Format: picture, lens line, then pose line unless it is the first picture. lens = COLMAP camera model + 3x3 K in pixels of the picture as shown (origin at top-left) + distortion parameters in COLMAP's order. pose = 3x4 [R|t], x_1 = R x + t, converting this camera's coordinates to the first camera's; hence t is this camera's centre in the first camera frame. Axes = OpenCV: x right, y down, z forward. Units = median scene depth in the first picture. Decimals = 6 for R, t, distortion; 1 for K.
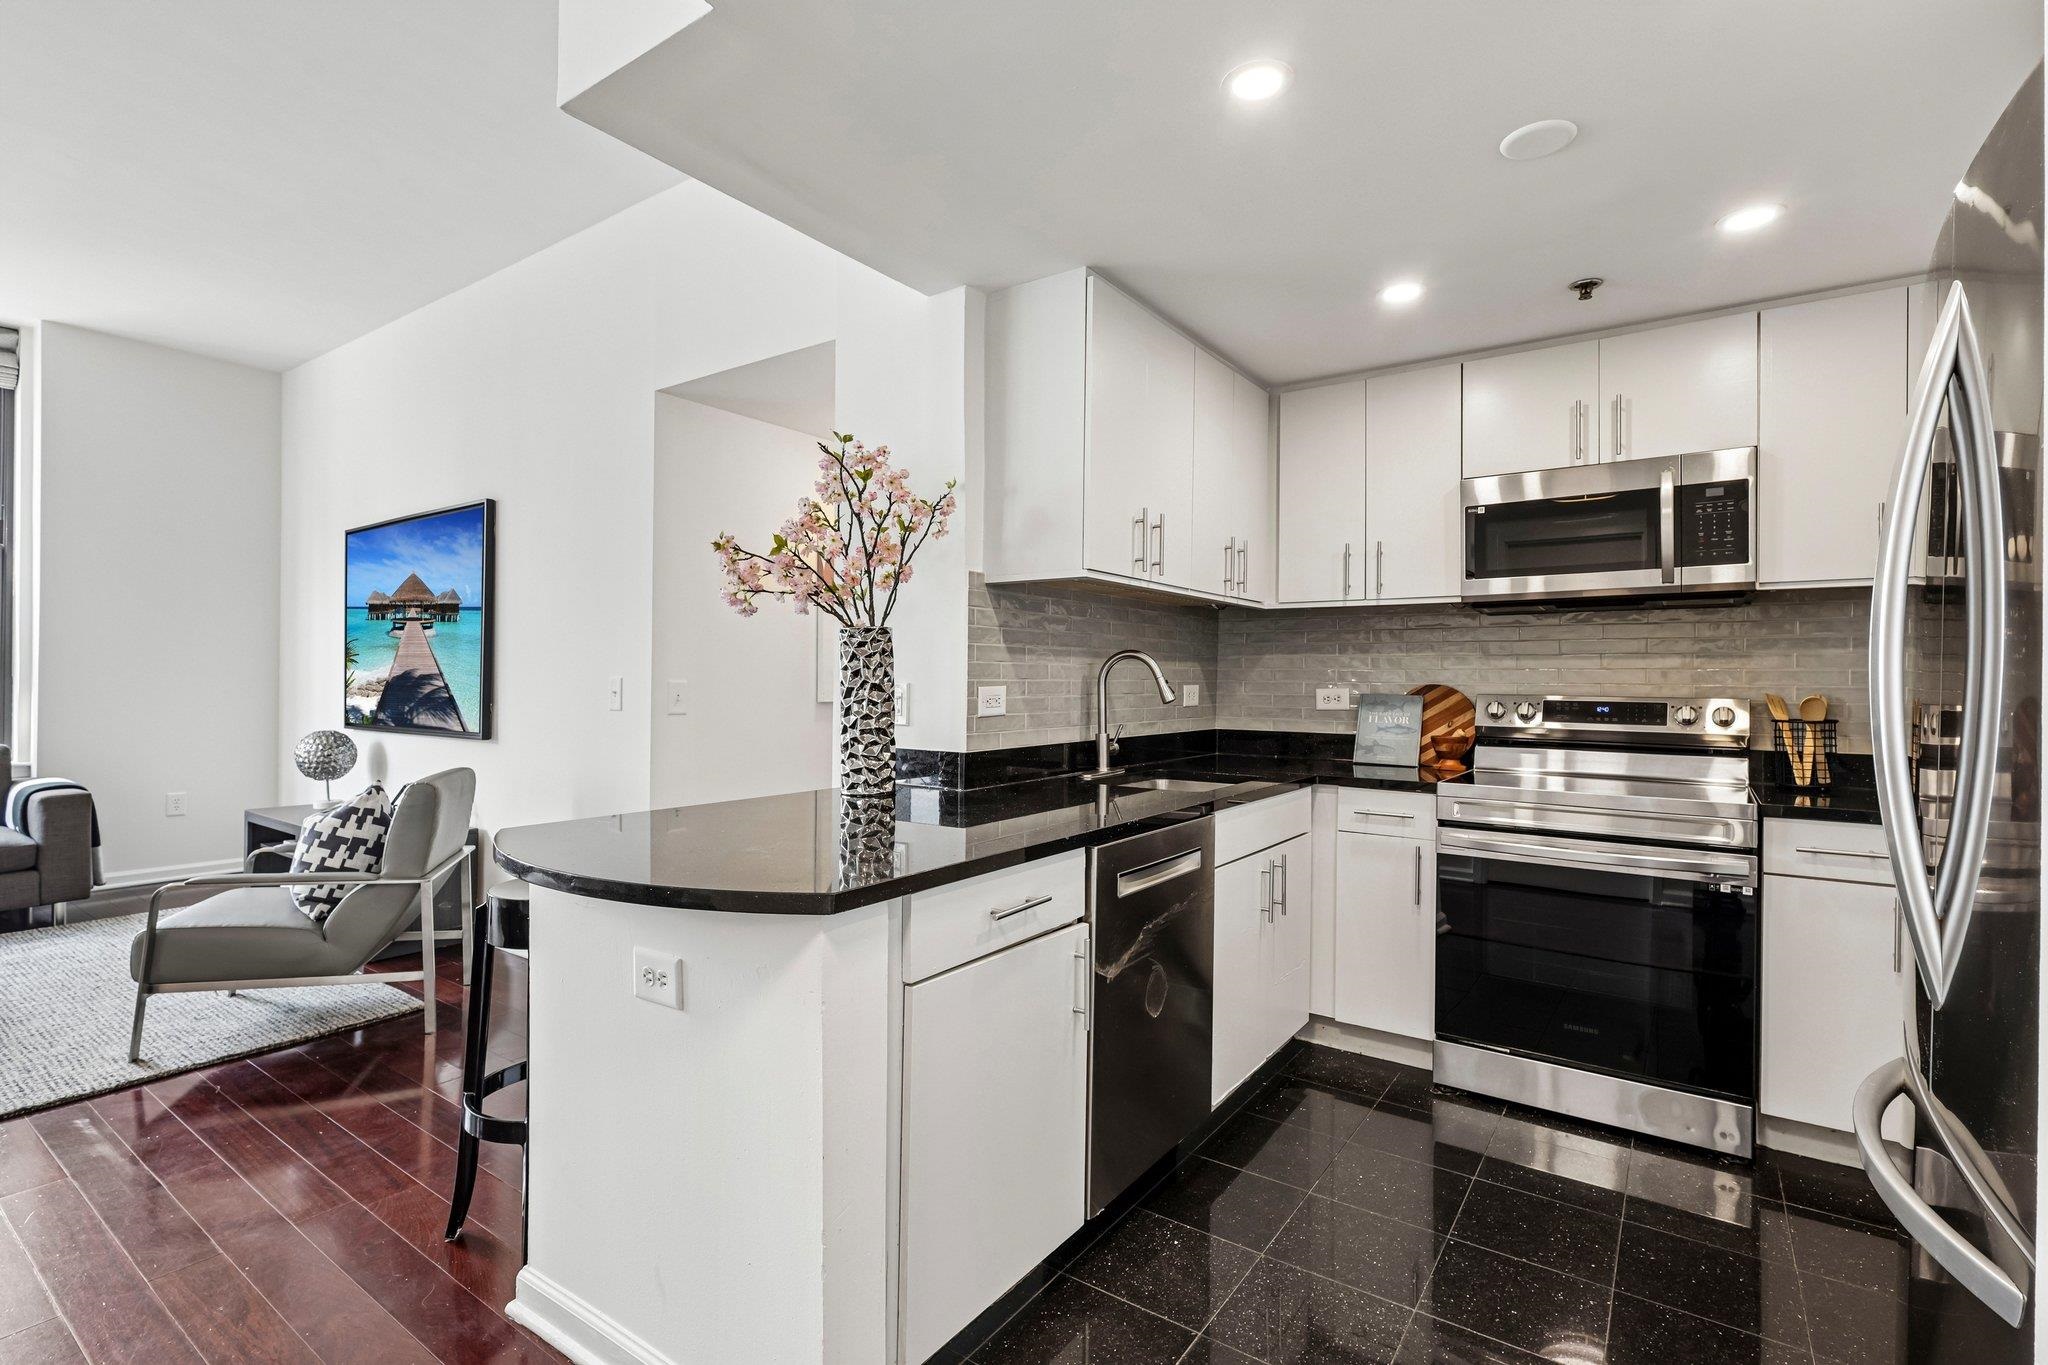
lens RADIAL K [[953.6, 0, 1031.5], [0, 953.6, 680.2], [0, 0, 1]] dist [-0.000232, 0.001221]
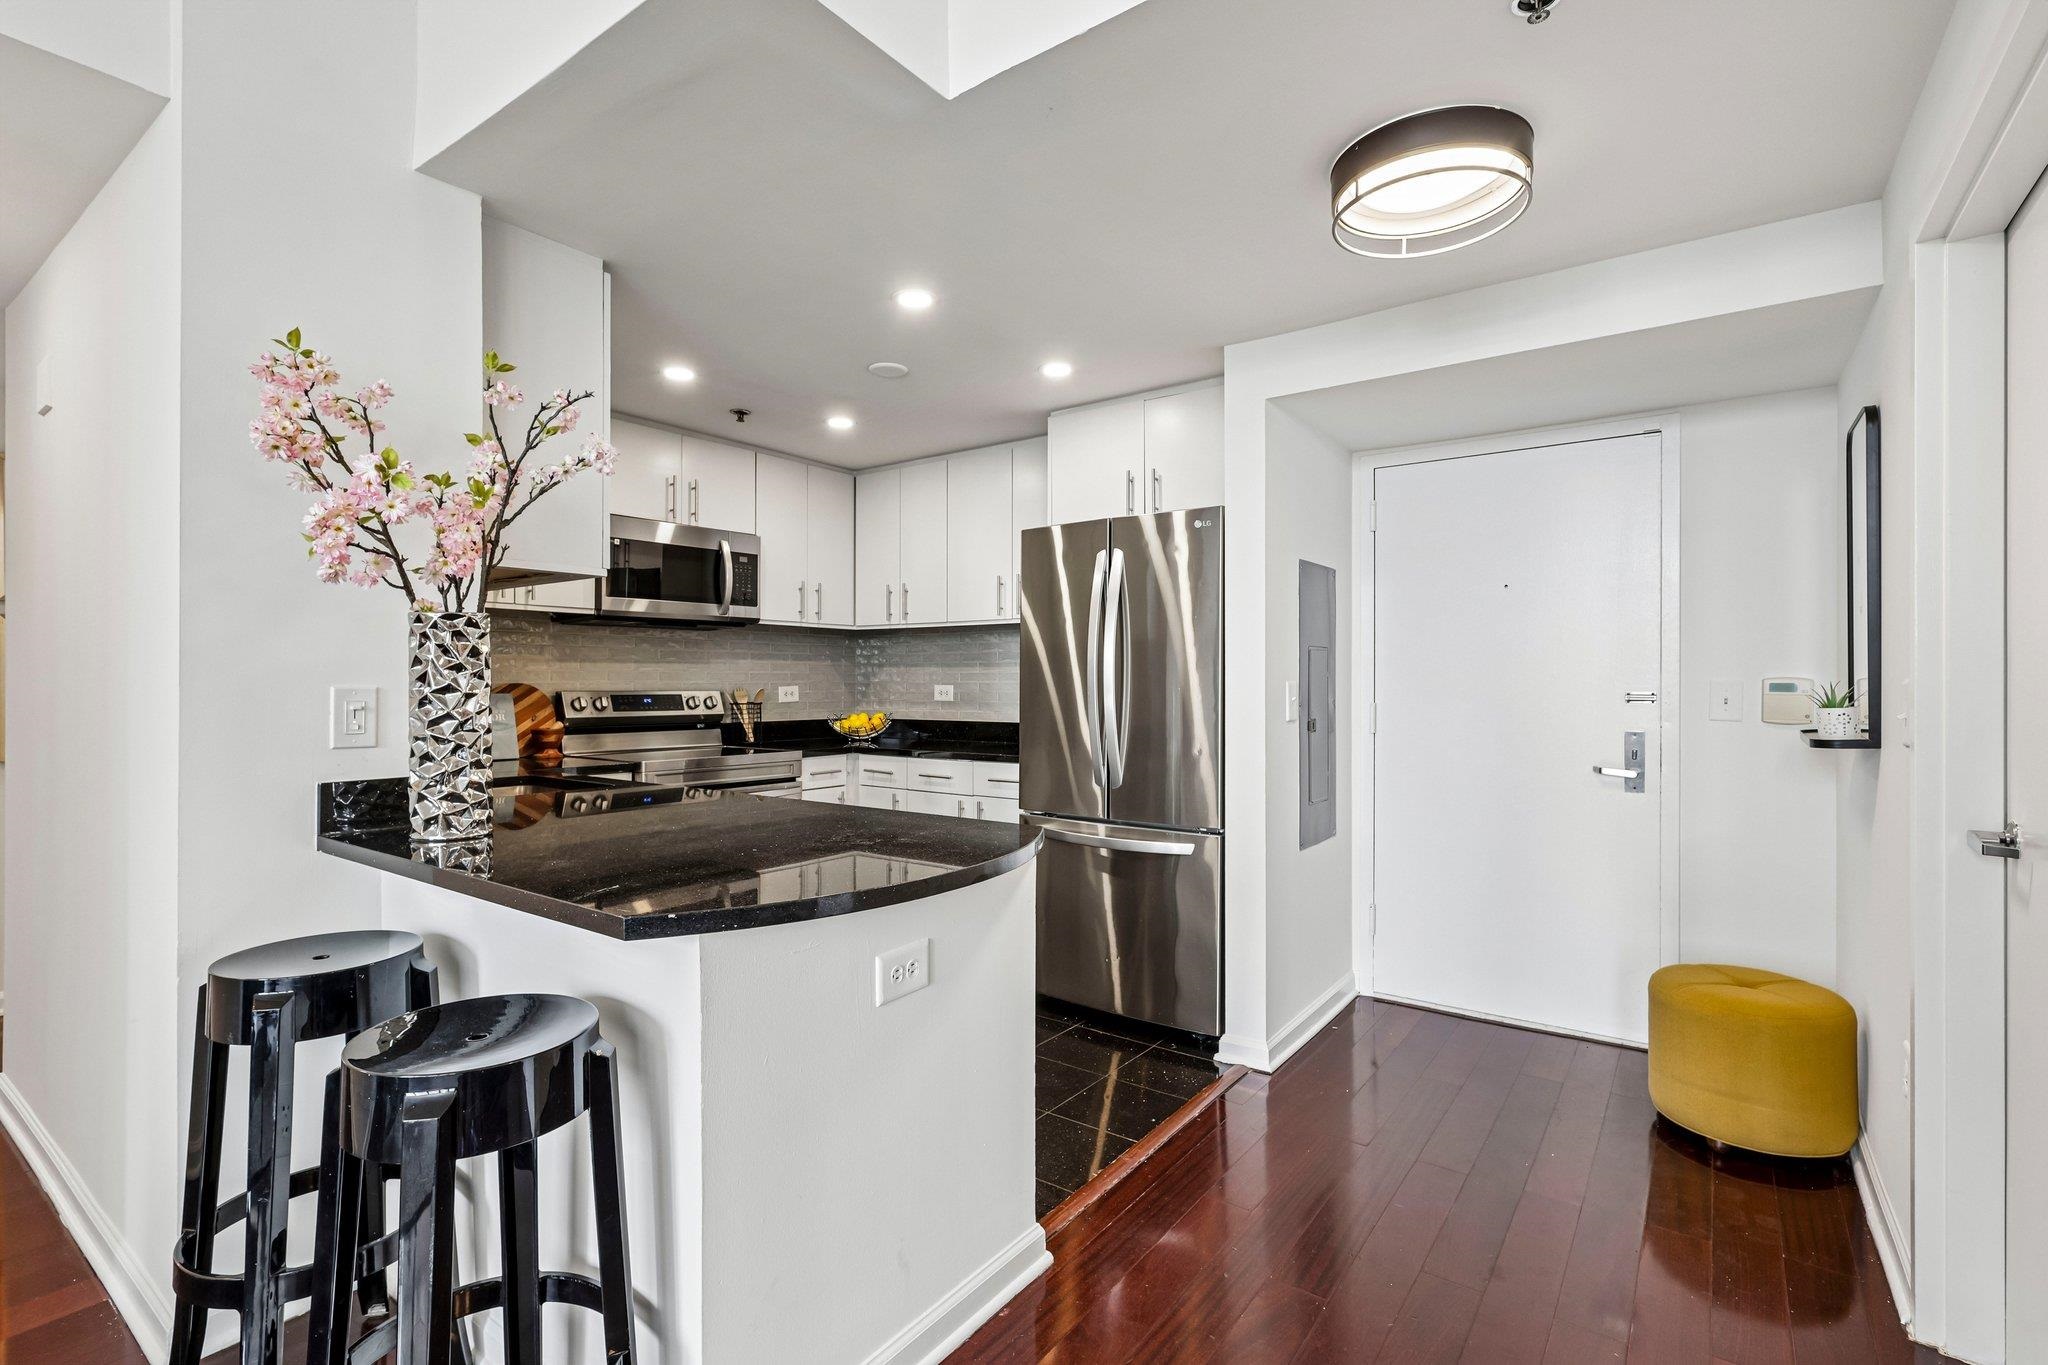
lens RADIAL K [[953.6, 0, 1018.0], [0, 953.6, 683.0], [0, 0, 1]] dist [-0.000232, 0.001221]
pose [[0.021100, -0.008593, 0.999740, -0.822343], [0.000870, 0.999963, 0.008576, -0.006025], [-0.999777, 0.000689, 0.021106, 0.493986]]
